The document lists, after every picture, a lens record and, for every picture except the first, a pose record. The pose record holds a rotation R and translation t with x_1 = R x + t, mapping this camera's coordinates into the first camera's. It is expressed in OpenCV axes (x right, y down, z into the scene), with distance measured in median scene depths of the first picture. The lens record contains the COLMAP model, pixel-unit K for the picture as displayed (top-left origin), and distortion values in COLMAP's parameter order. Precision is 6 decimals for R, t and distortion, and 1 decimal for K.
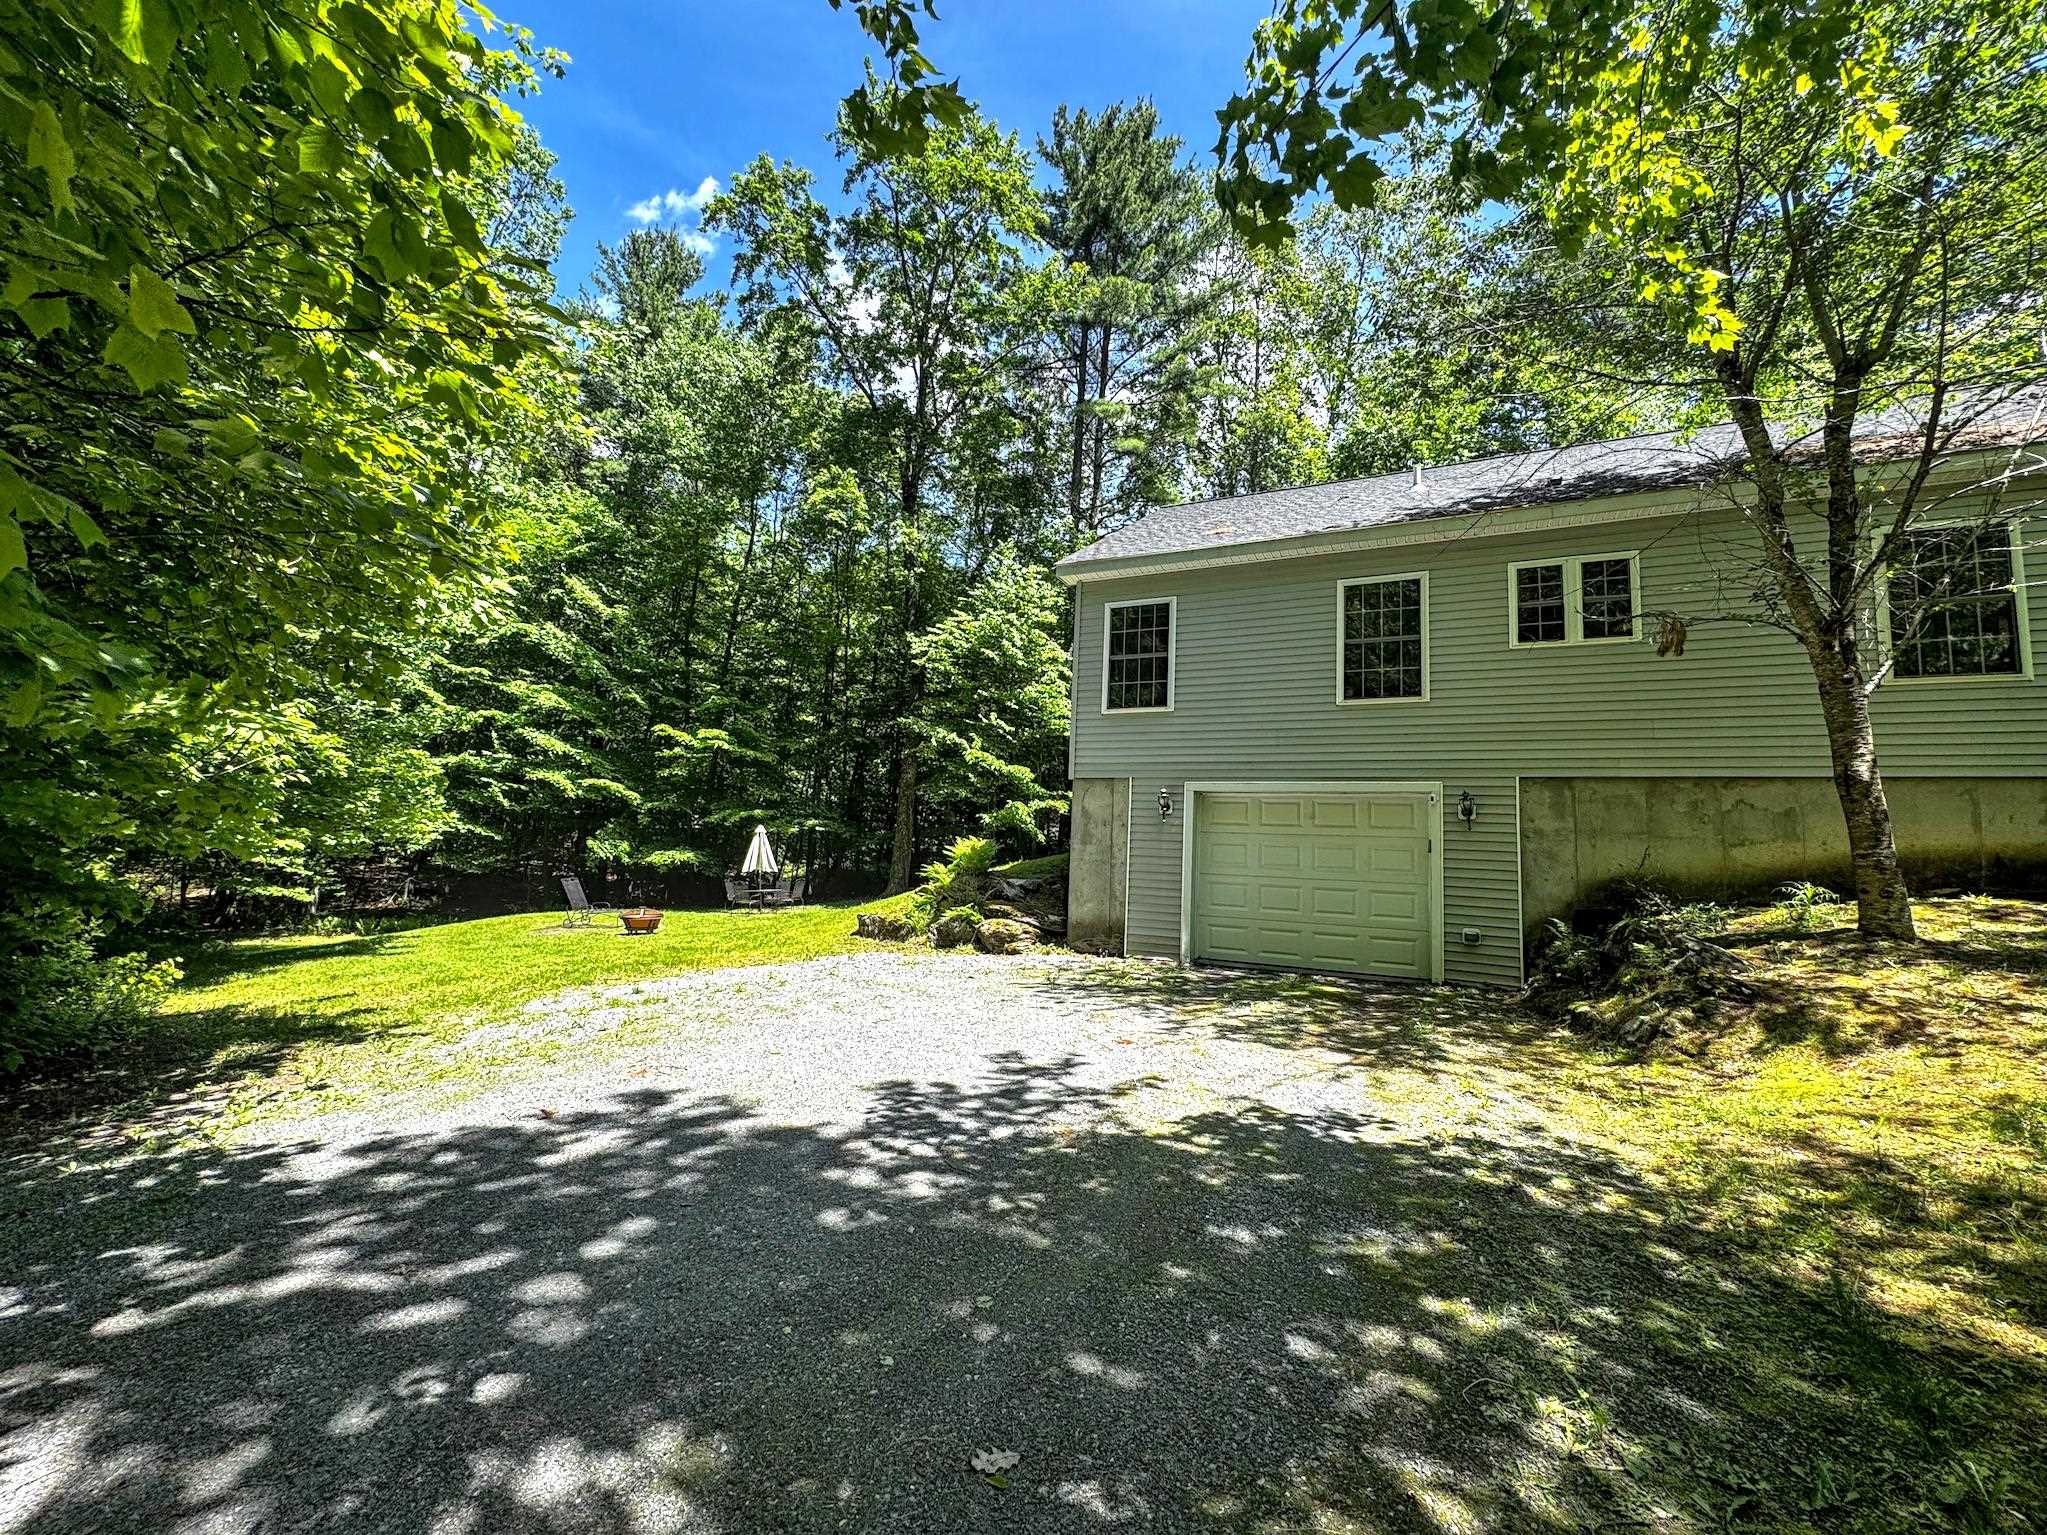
lens RADIAL K [[828.7, 0, 1023.5], [0, 828.7, 767.5], [0, 0, 1]] dist [0.002110, 0.000096]
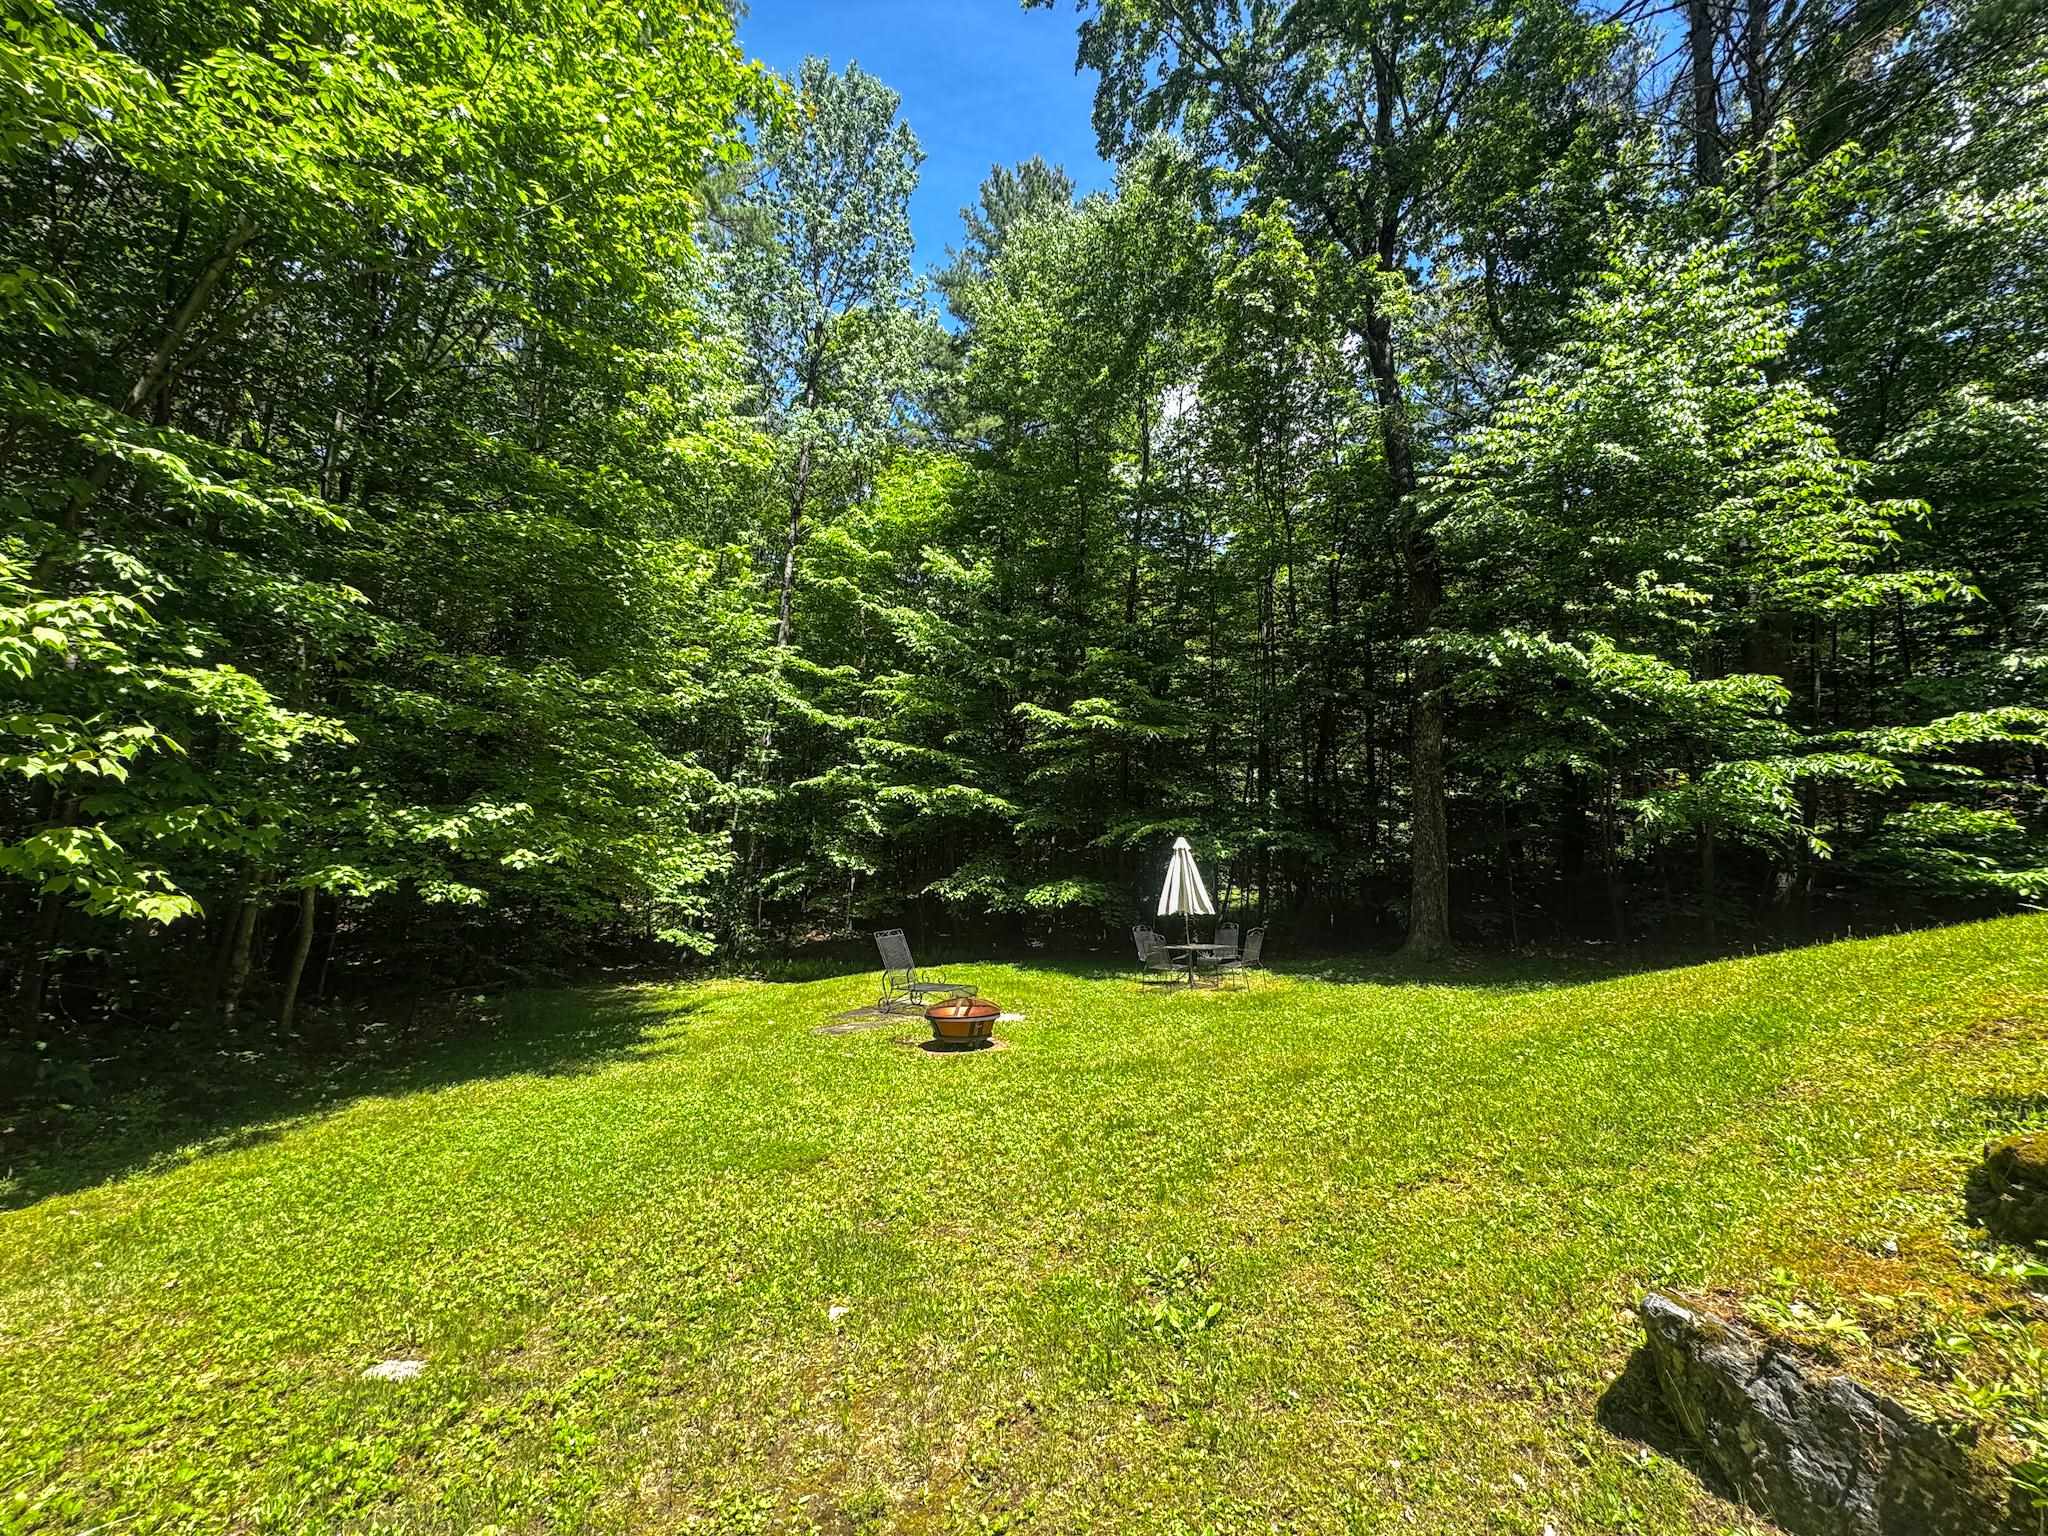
lens RADIAL K [[829.2, 0, 1024.0], [0, 829.2, 768.0], [0, 0, 1]] dist [0.002110, 0.000096]
pose [[0.869210, -0.092471, -0.485719, -0.238184], [0.099894, 0.994941, -0.010654, 0.020097], [0.484247, -0.039260, 0.874050, 0.870138]]
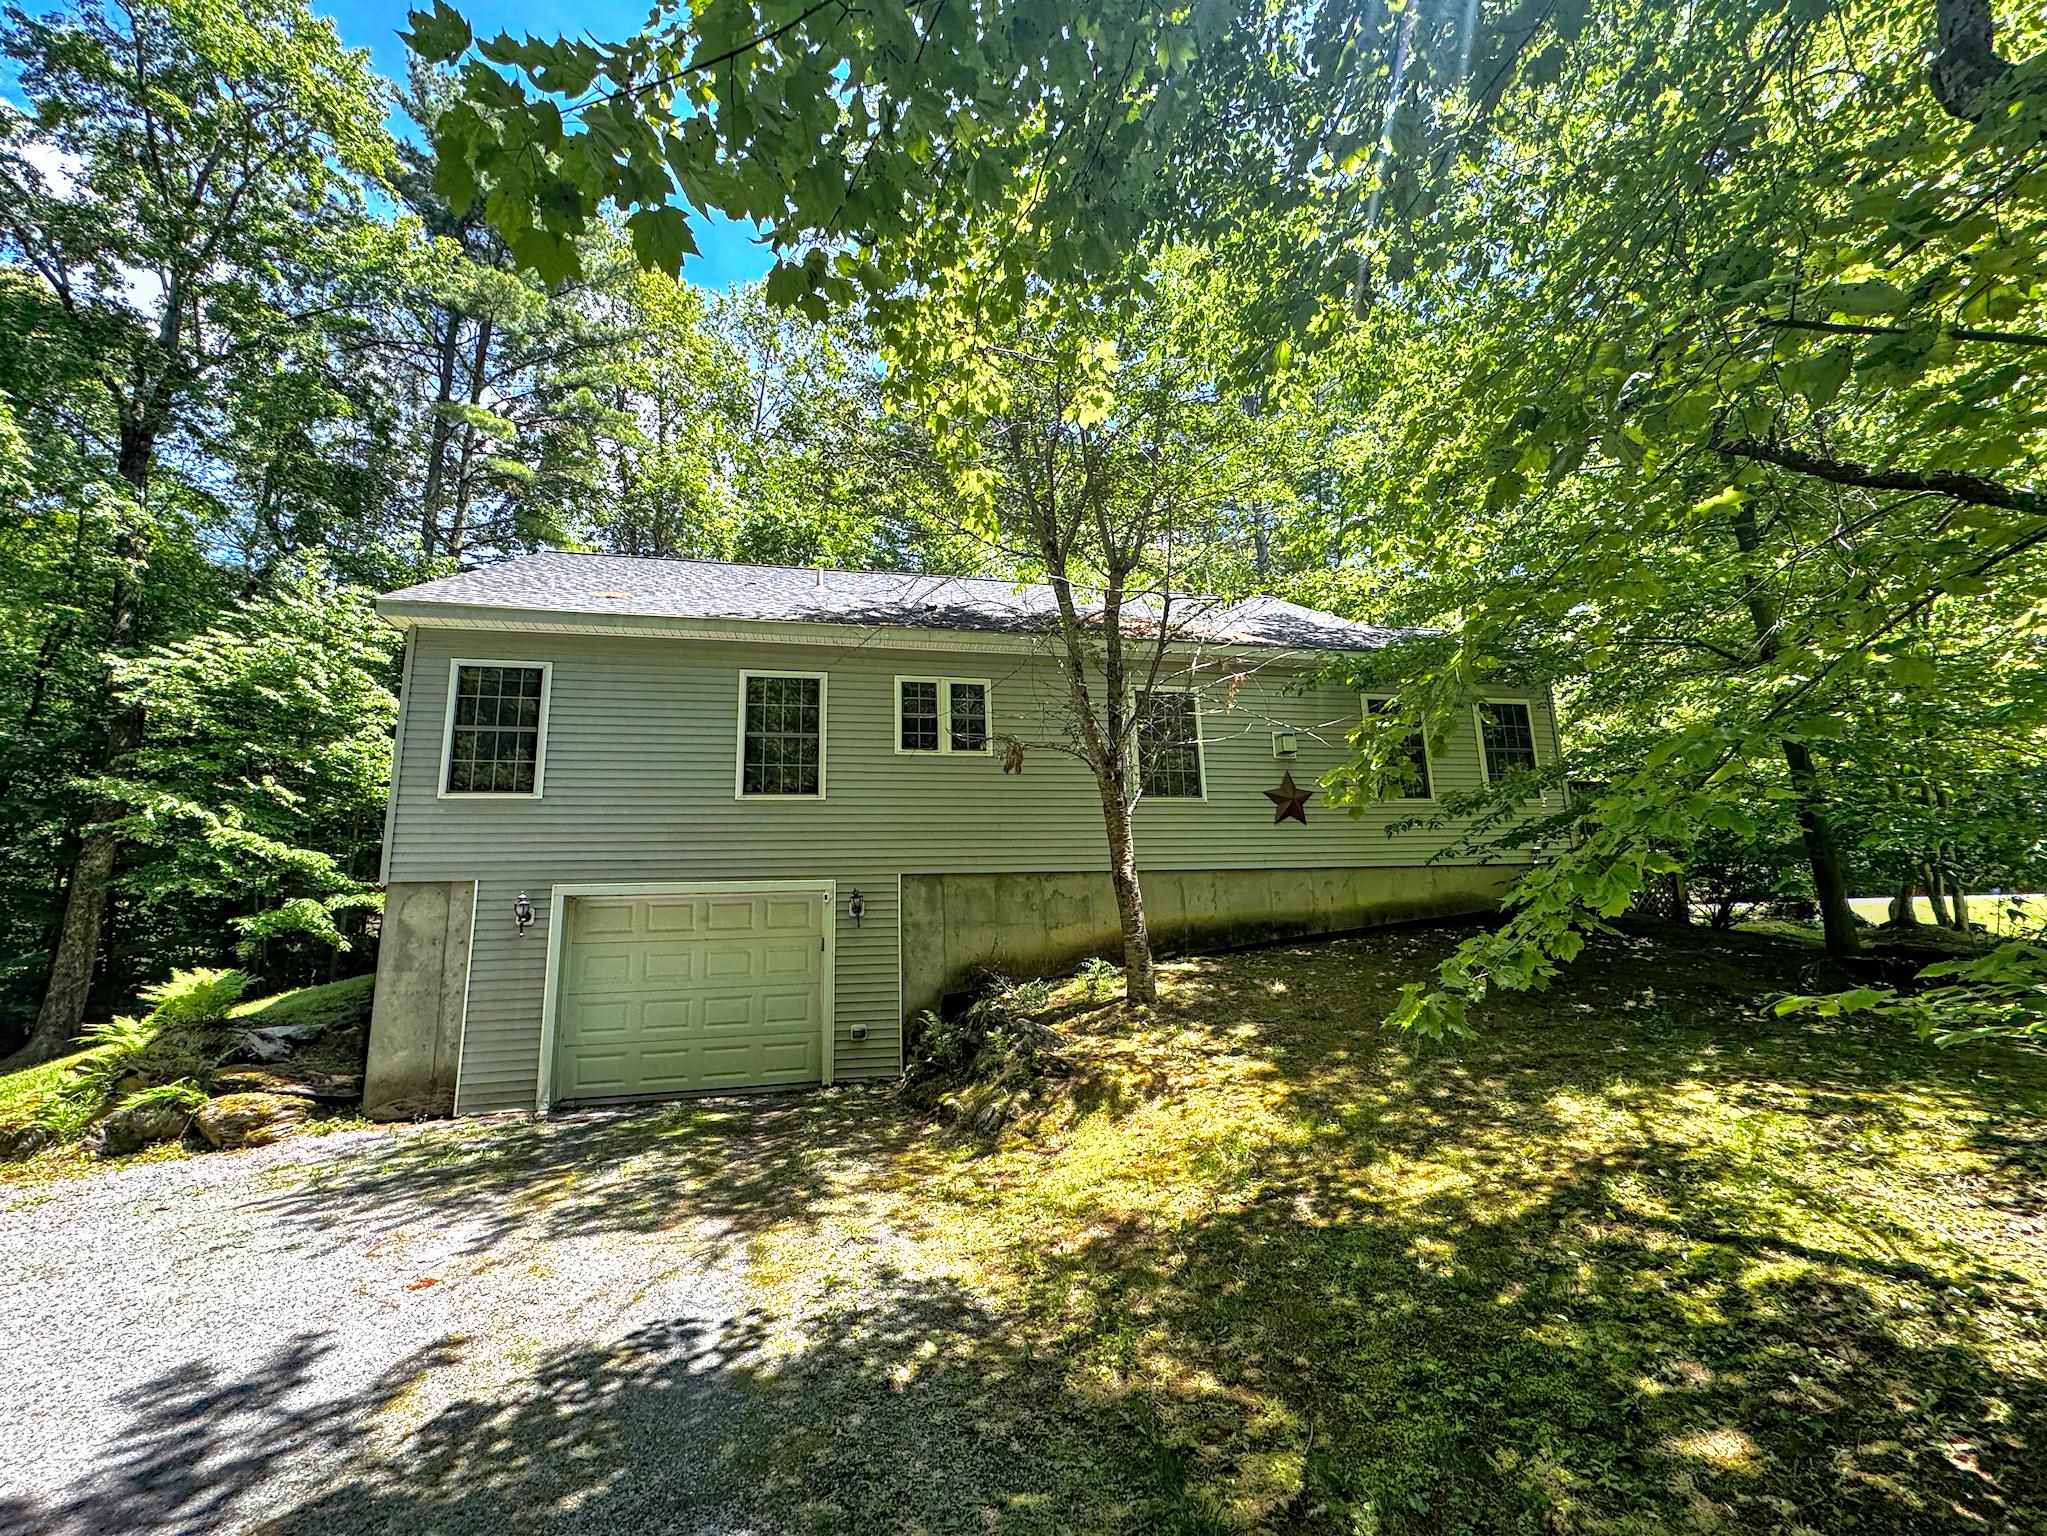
lens RADIAL K [[838.7, 0, 1023.5], [0, 838.7, 768.0], [0, 0, 1]] dist [-0.001073, -0.000729]
pose [[0.776021, 0.050592, 0.628675, 0.027155], [-0.001627, 0.996935, -0.078219, -0.034684], [-0.630705, 0.059676, 0.773725, 0.044624]]
